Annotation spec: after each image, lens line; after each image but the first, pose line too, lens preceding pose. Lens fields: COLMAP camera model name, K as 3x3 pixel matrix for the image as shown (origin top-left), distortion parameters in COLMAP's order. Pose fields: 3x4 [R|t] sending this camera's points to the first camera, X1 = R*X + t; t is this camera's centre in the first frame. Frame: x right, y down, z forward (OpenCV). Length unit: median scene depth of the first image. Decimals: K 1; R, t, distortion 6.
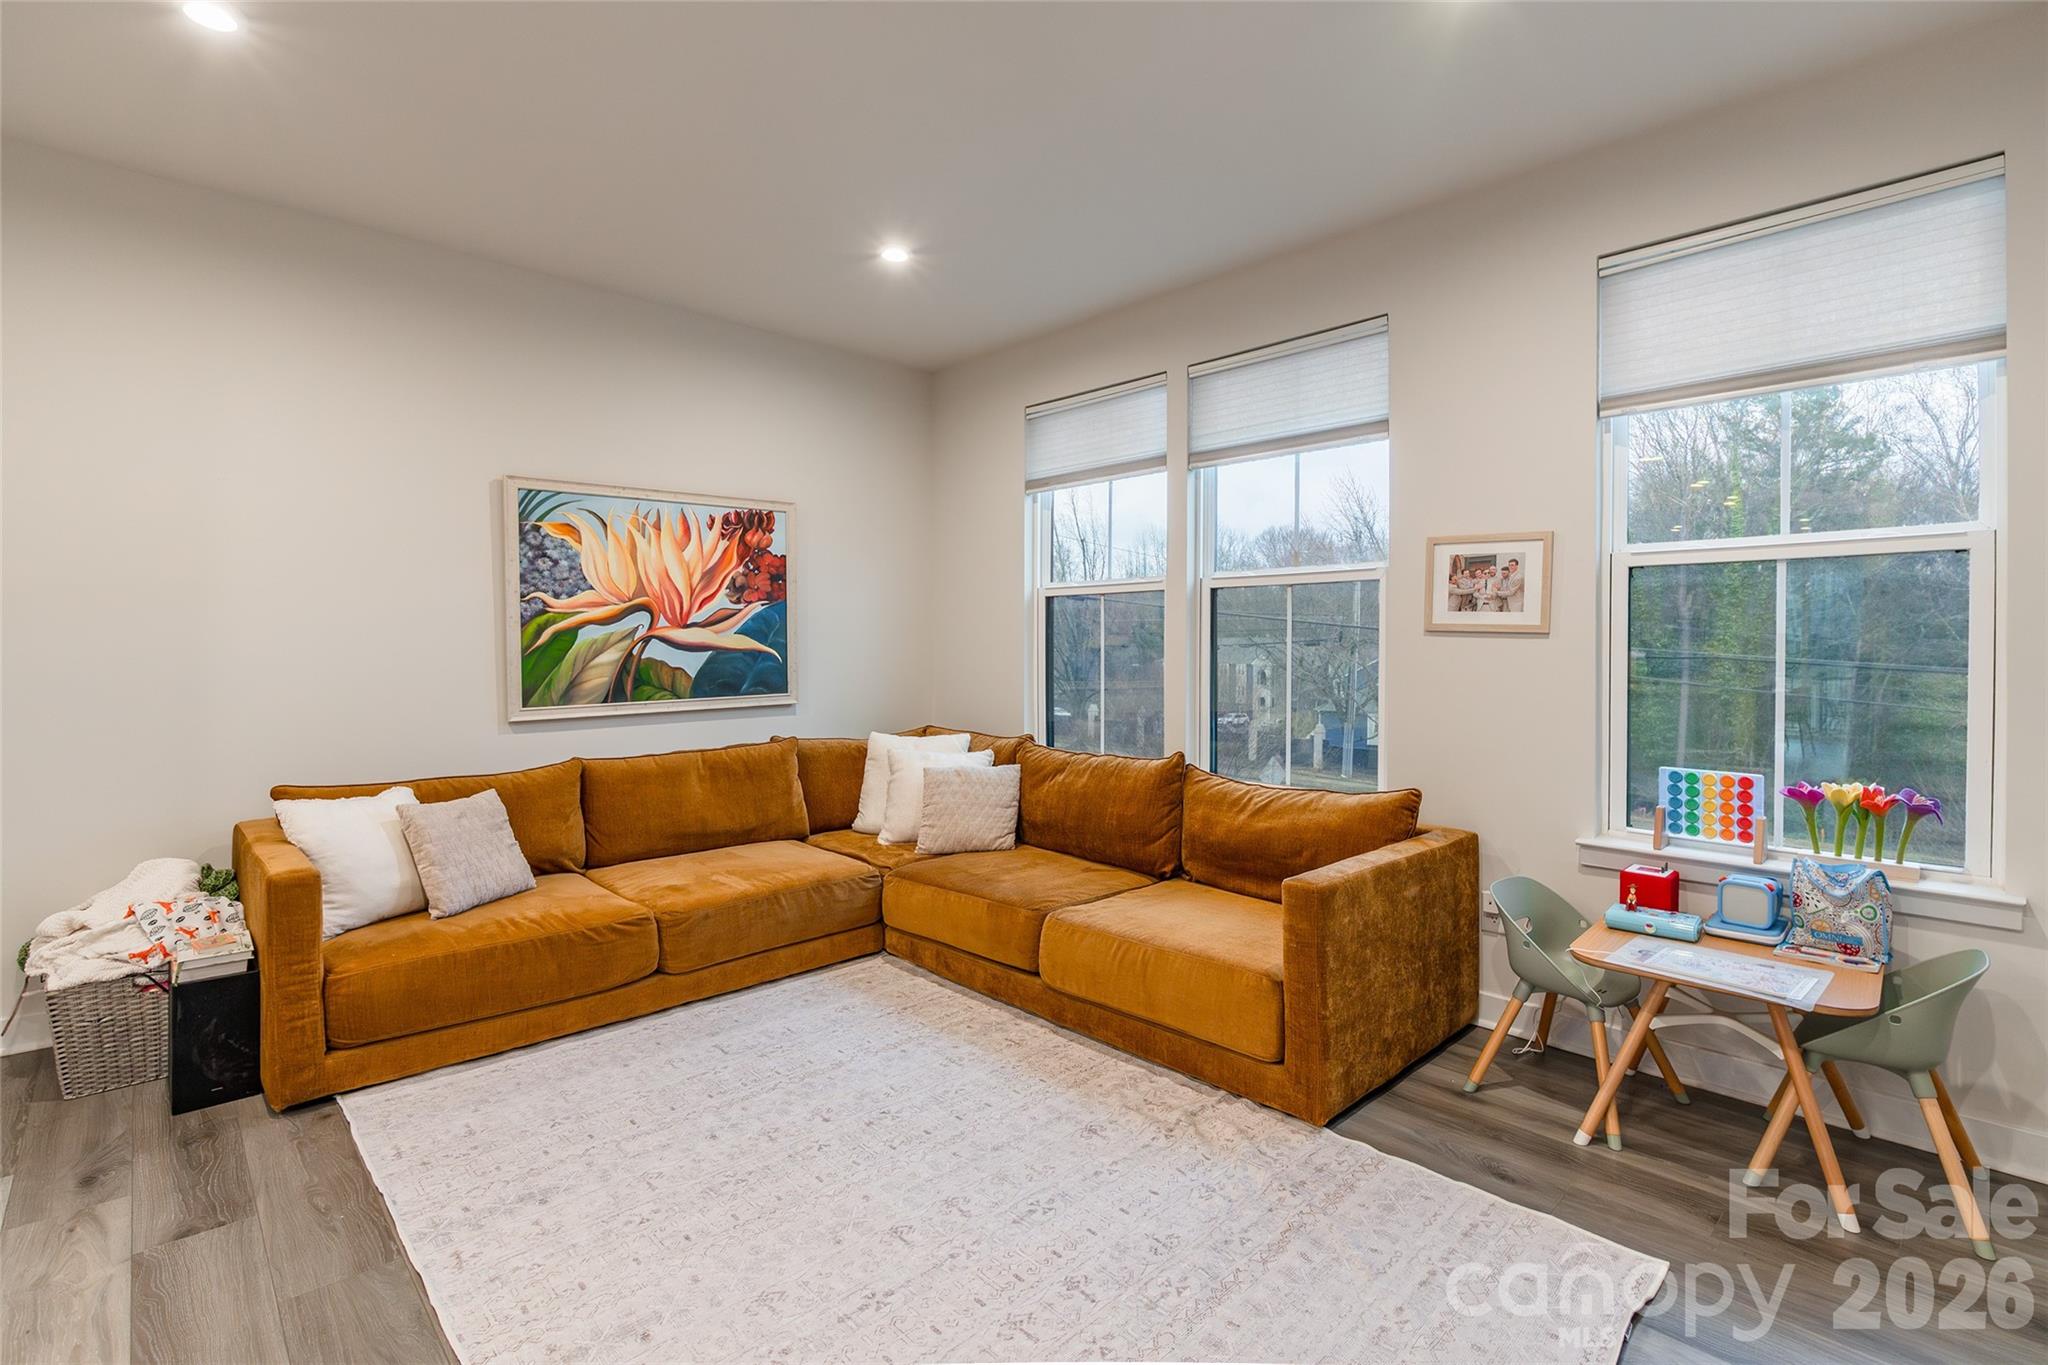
lens RADIAL K [[964.7, 0, 1063.3], [0, 964.7, 656.7], [0, 0, 1]] dist [0.002157, 0.000707]
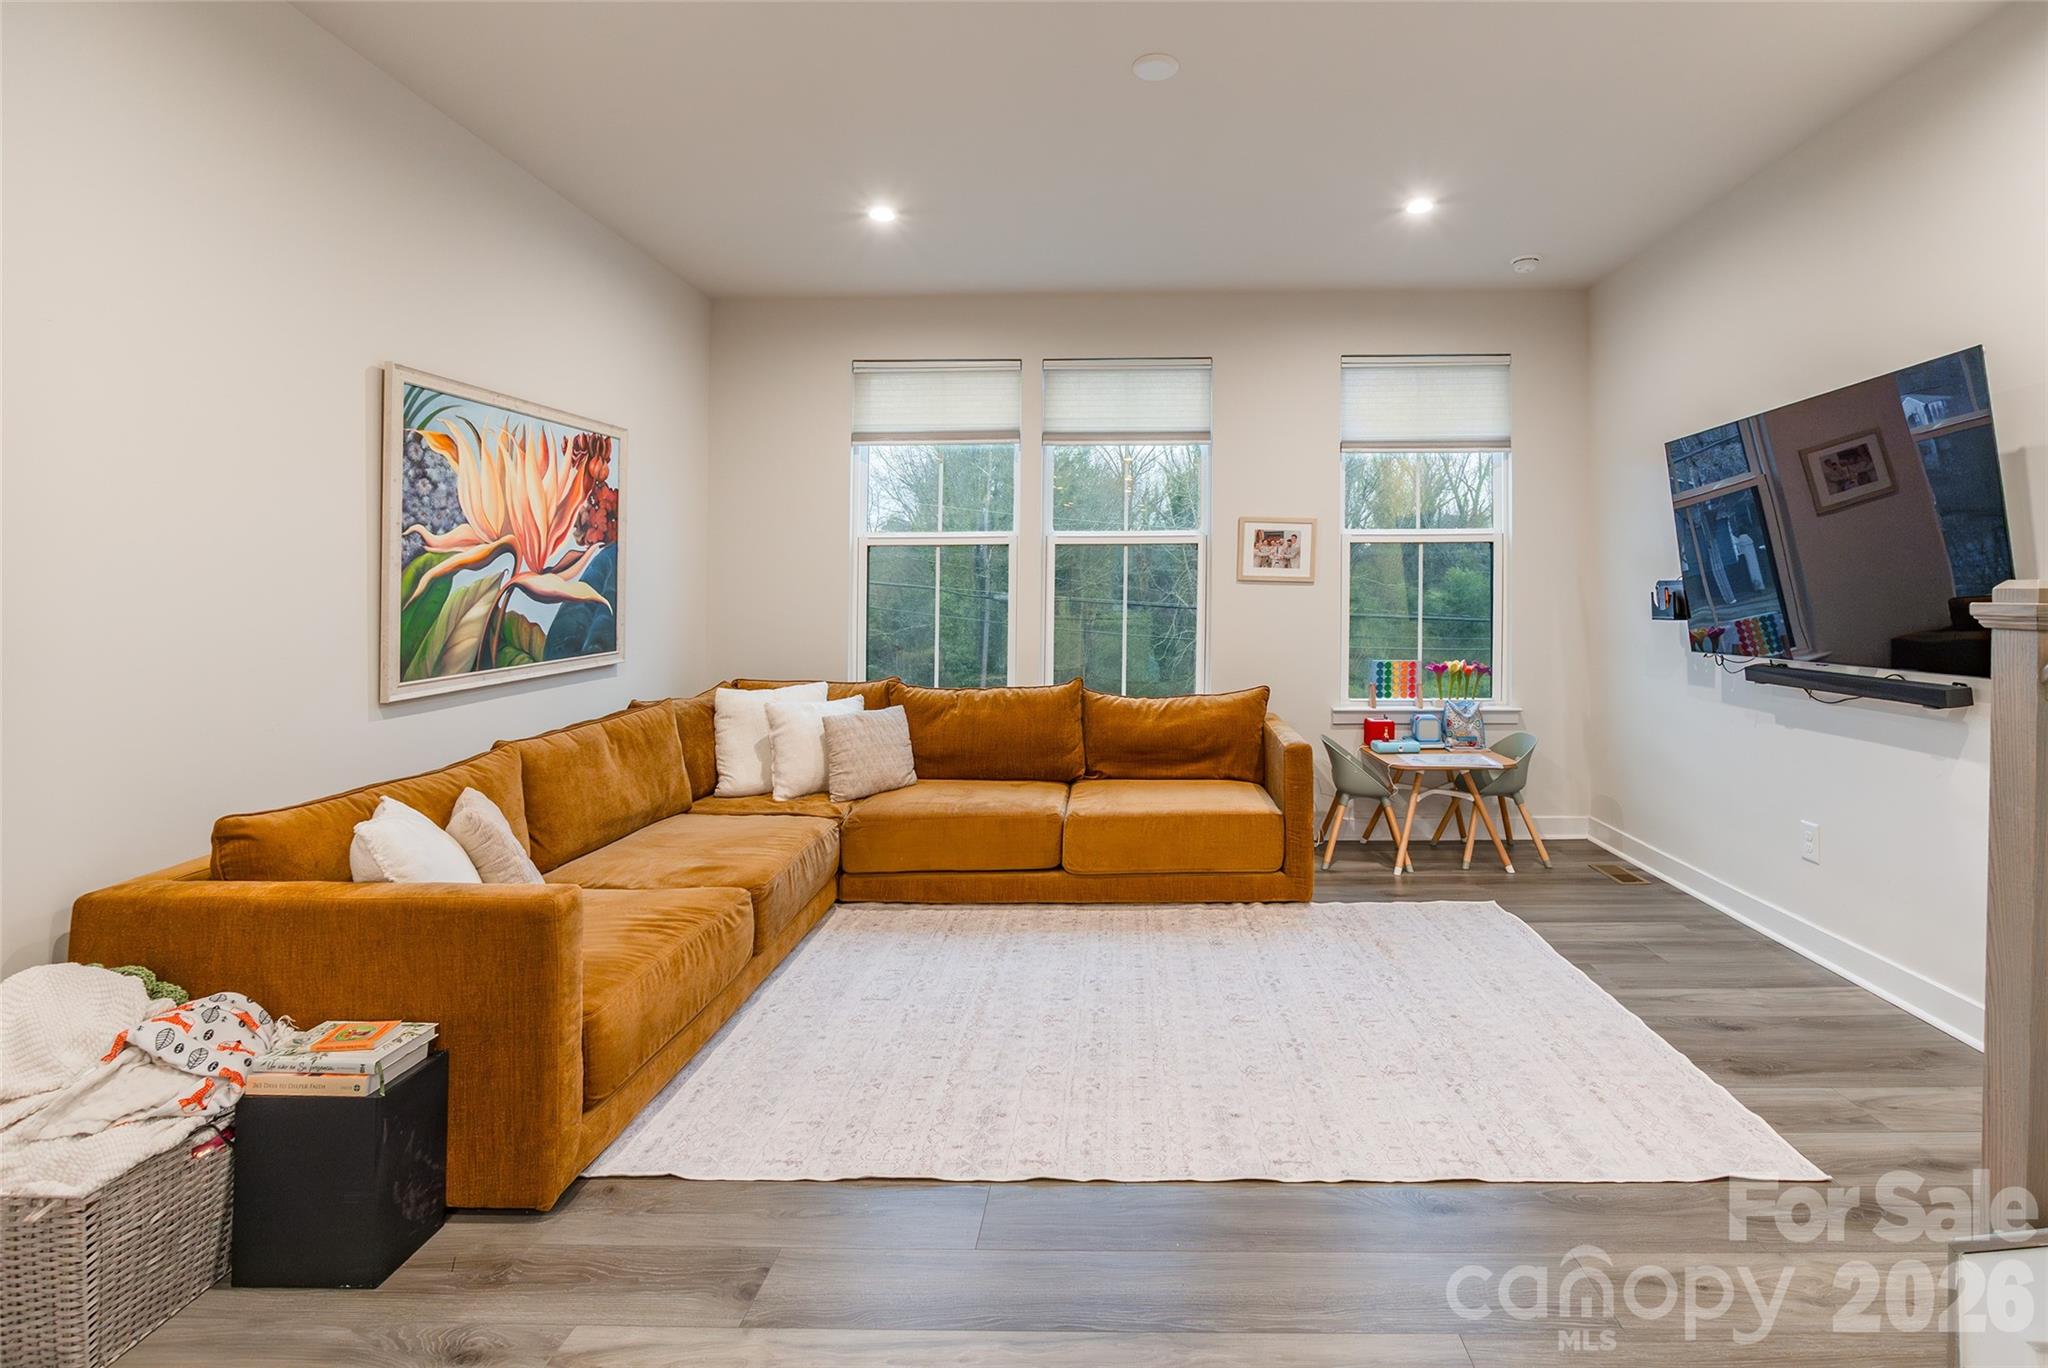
lens RADIAL K [[941.7, 0, 1172.5], [0, 941.7, 594.4], [0, 0, 1]] dist [0.001804, 0.000382]
pose [[0.686984, -0.008372, 0.726624, -0.665836], [0.014854, 0.999886, -0.002524, -0.003084], [-0.726521, 0.012528, 0.687030, 0.084311]]
